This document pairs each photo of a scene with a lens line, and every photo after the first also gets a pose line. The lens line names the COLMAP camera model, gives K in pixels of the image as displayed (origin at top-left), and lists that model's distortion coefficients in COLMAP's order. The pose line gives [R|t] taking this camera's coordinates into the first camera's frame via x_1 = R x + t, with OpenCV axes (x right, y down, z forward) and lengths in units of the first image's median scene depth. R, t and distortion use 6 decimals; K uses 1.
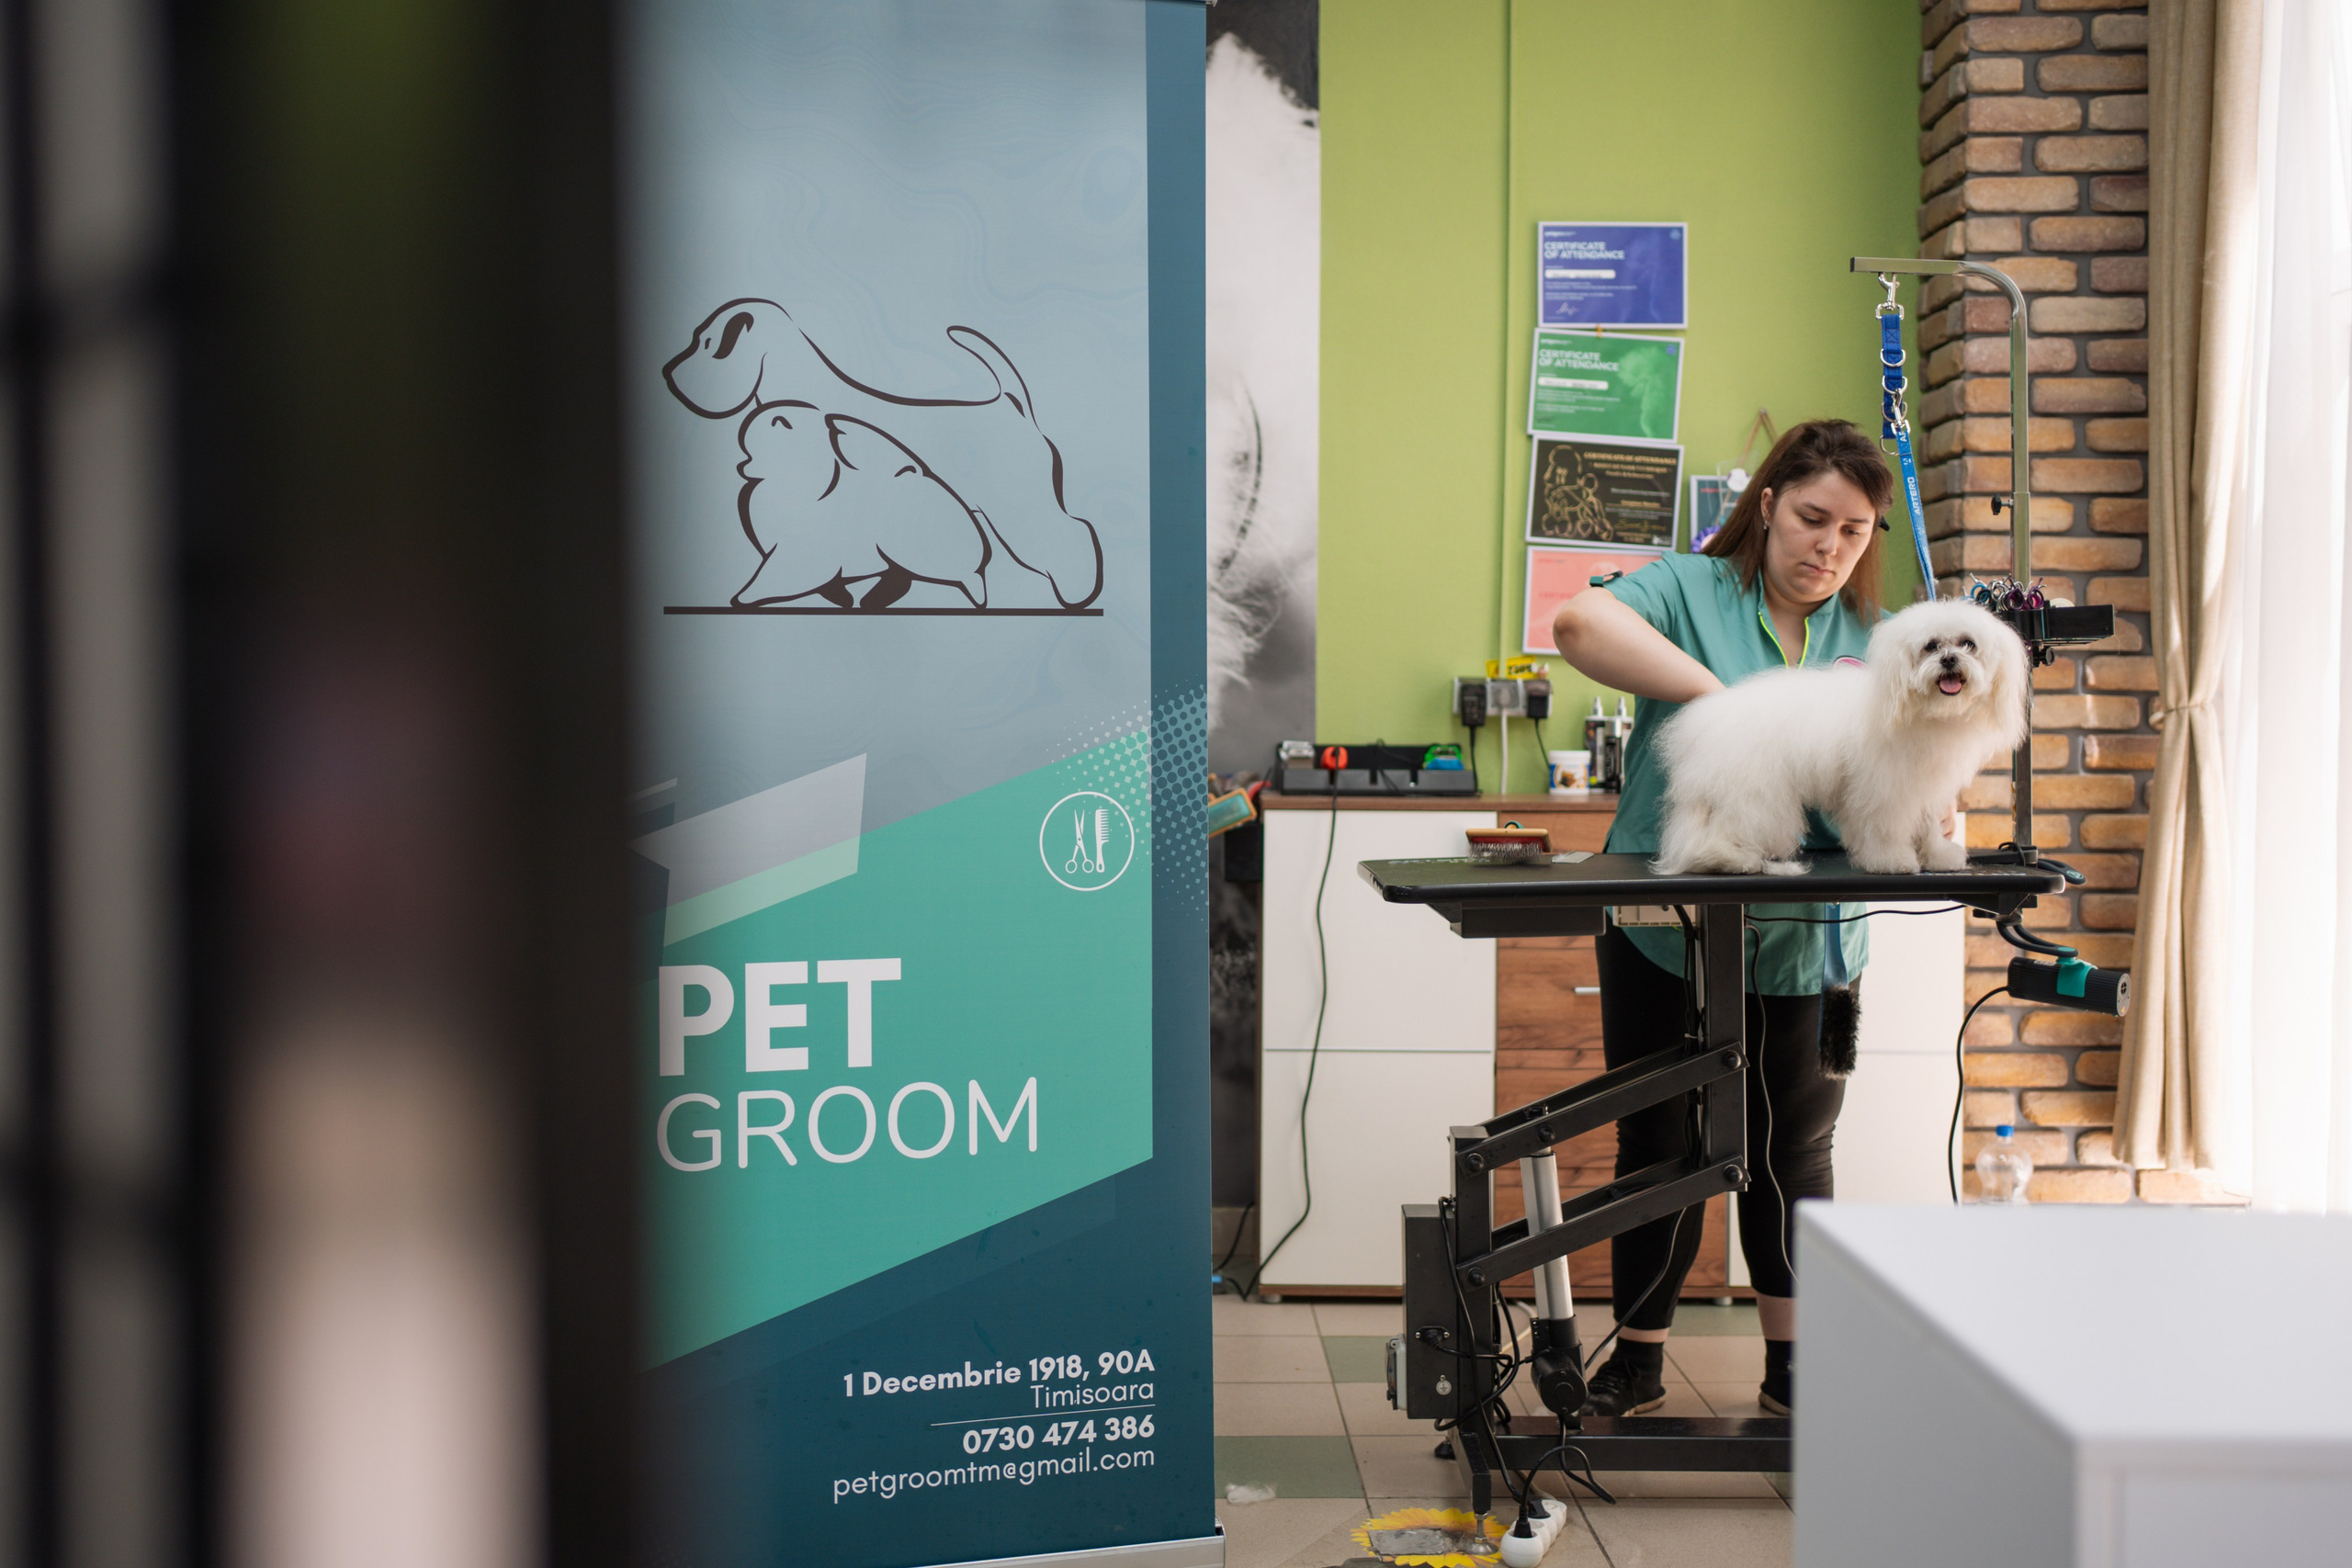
lens RADIAL K [[2493.5, 0, 1158.8], [0, 2493.5, 709.2], [0, 0, 1]] dist [-0.000790, 0.000000]
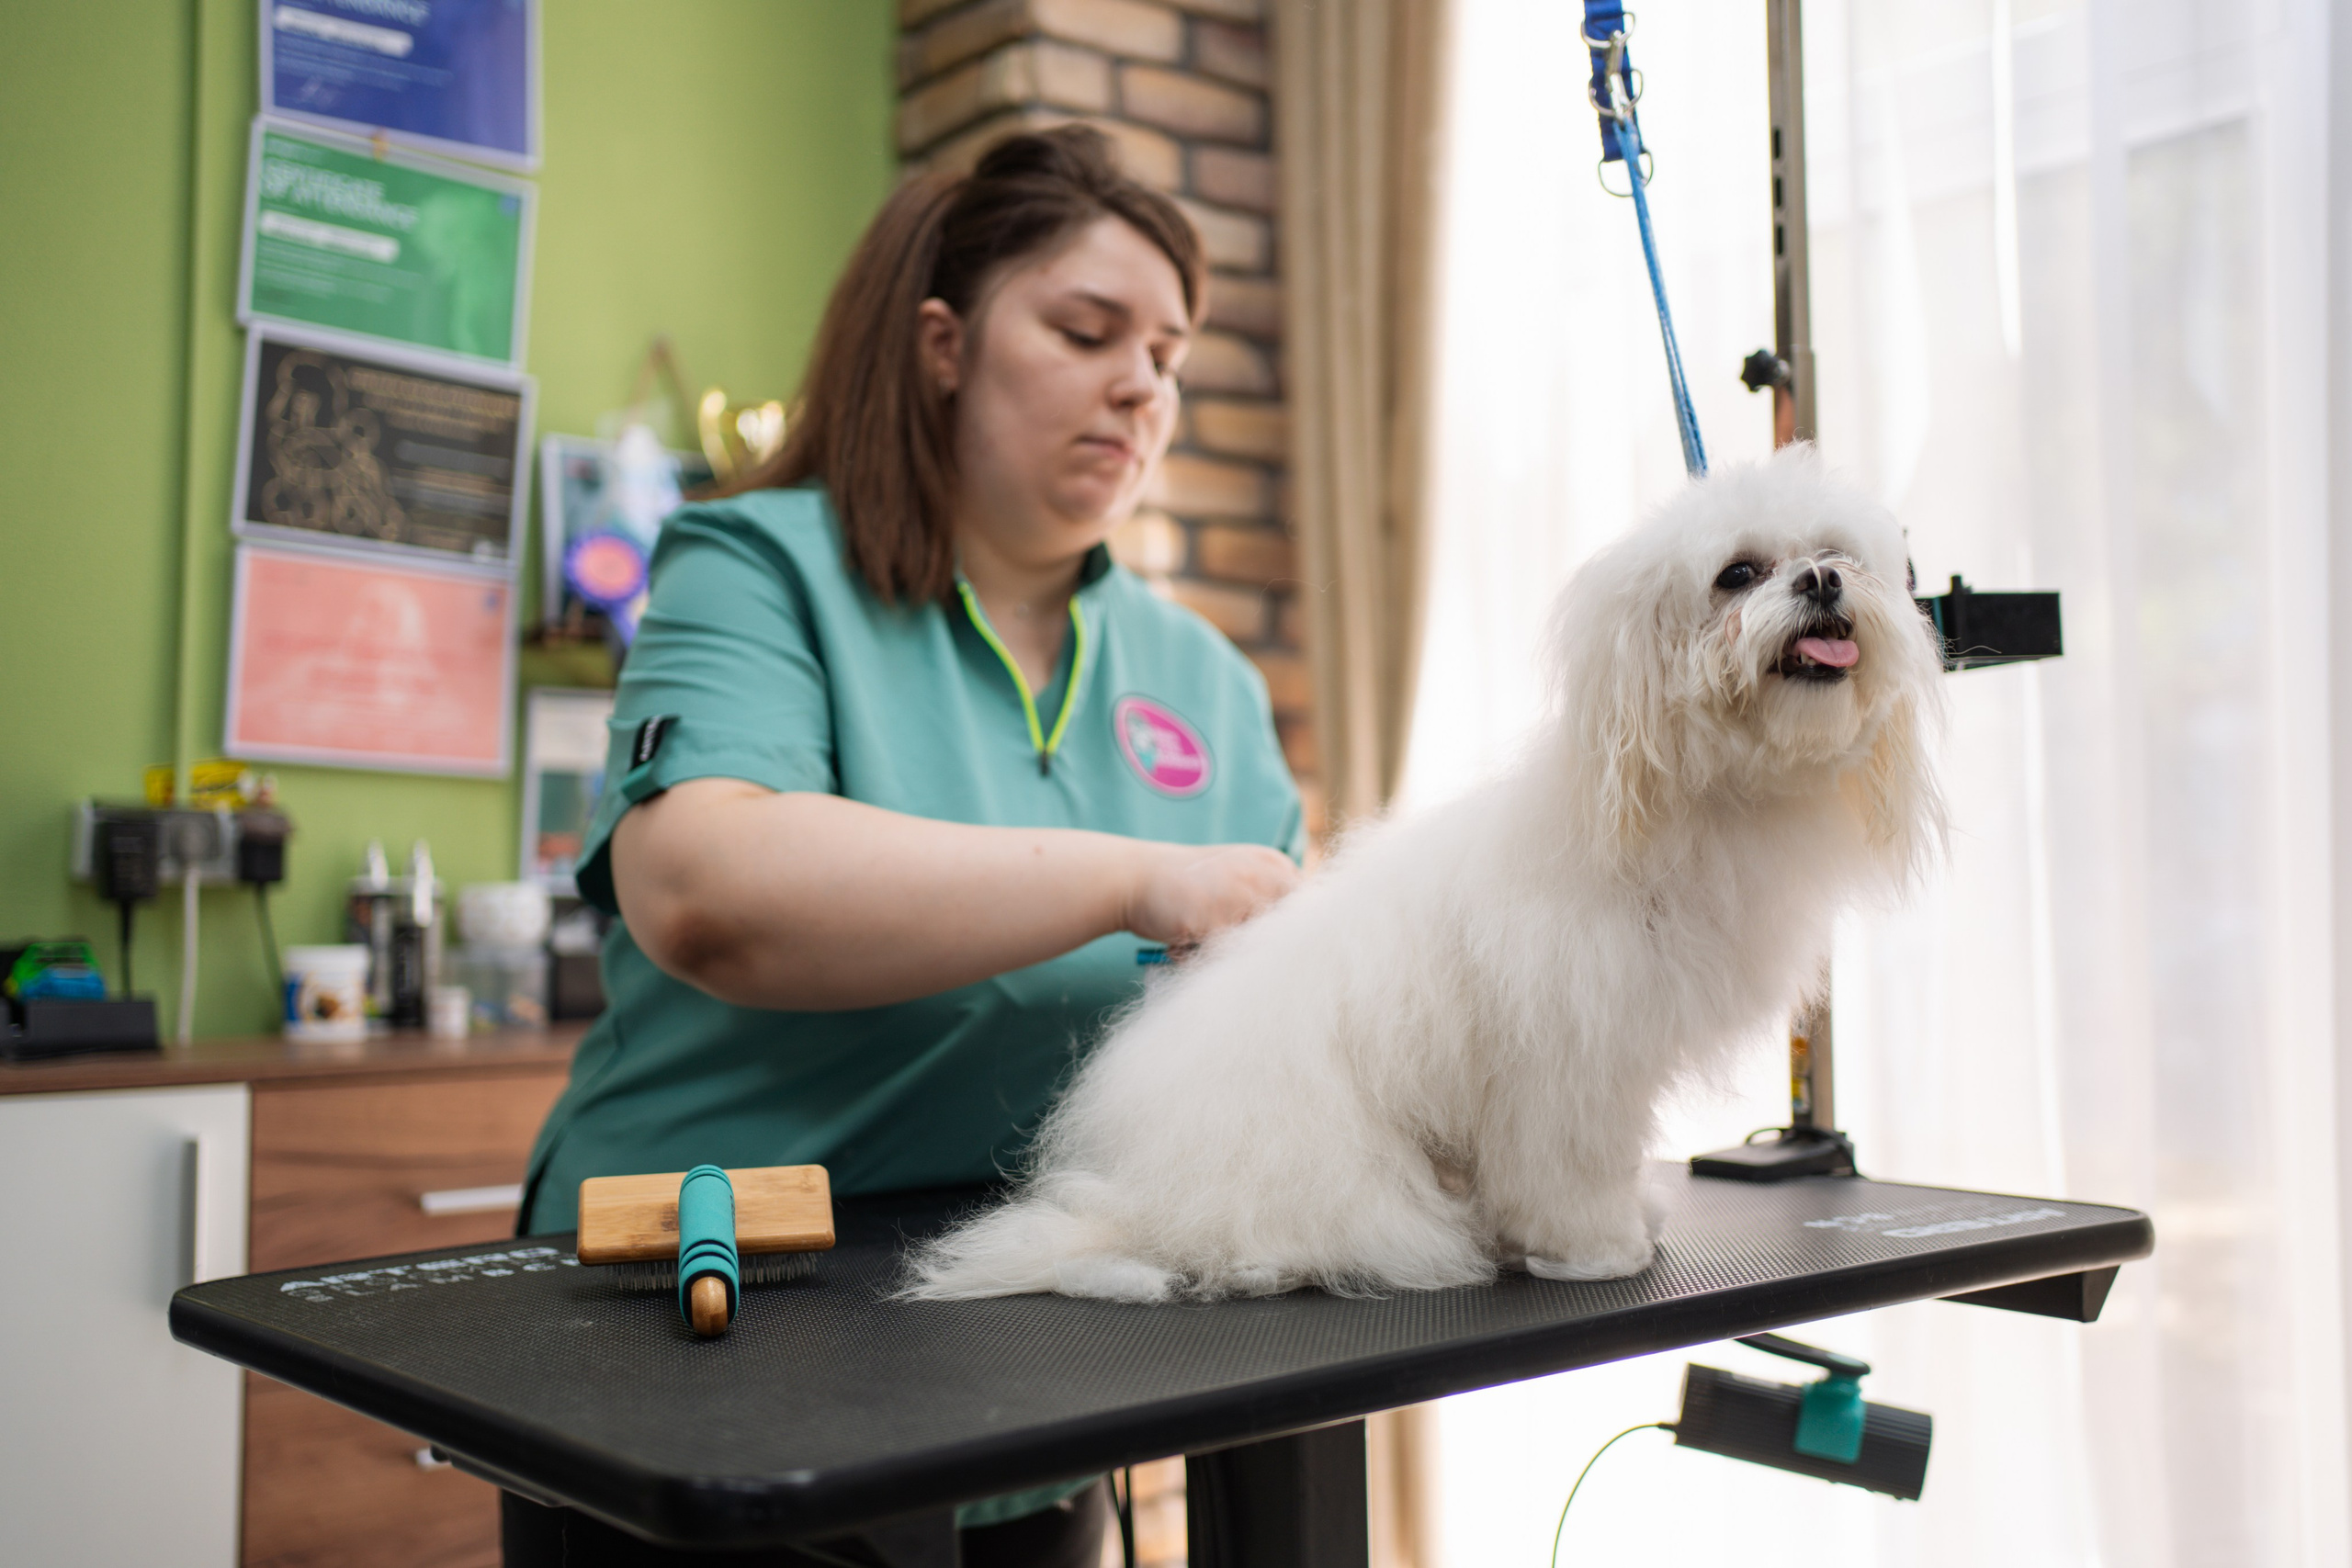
lens RADIAL K [[2493.5, 0, 1223.6], [0, 2493.5, 743.6], [0, 0, 1]] dist [-0.000790, 0.000000]
pose [[0.765302, 0.032734, 0.642838, -0.020068], [0.019174, 0.997103, -0.073601, 0.015315], [-0.643385, 0.068653, 0.762458, 0.496211]]
